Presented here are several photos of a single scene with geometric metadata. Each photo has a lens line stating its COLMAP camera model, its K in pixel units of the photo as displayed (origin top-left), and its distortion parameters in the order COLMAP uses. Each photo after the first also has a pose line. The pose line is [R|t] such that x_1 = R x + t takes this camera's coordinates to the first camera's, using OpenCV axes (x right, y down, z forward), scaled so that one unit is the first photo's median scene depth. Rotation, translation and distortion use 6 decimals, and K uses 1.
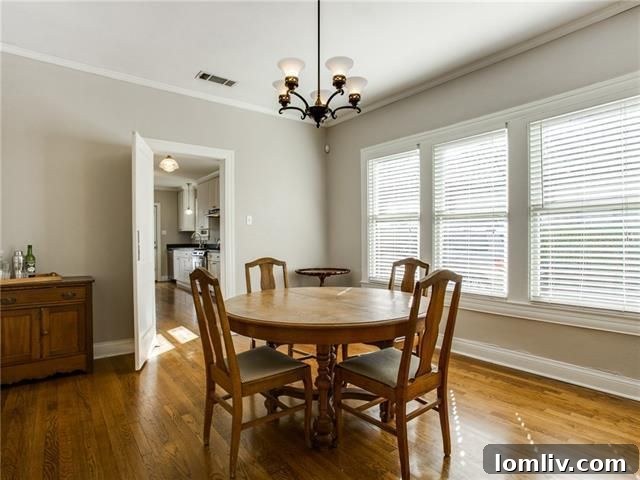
lens RADIAL K [[356.3, 0, 318.7], [0, 356.3, 242.2], [0, 0, 1]] dist [-0.037608, 0.002711]
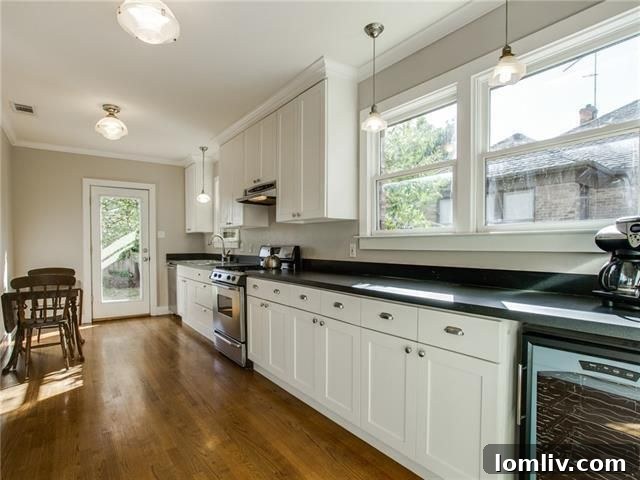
lens RADIAL K [[356.3, 0, 320.4], [0, 356.3, 241.0], [0, 0, 1]] dist [-0.037608, 0.002711]
pose [[0.999722, 0.000530, -0.023556, -0.160891], [-0.000797, 0.999935, -0.011333, -0.010183], [0.023548, 0.011348, 0.999658, 0.425777]]
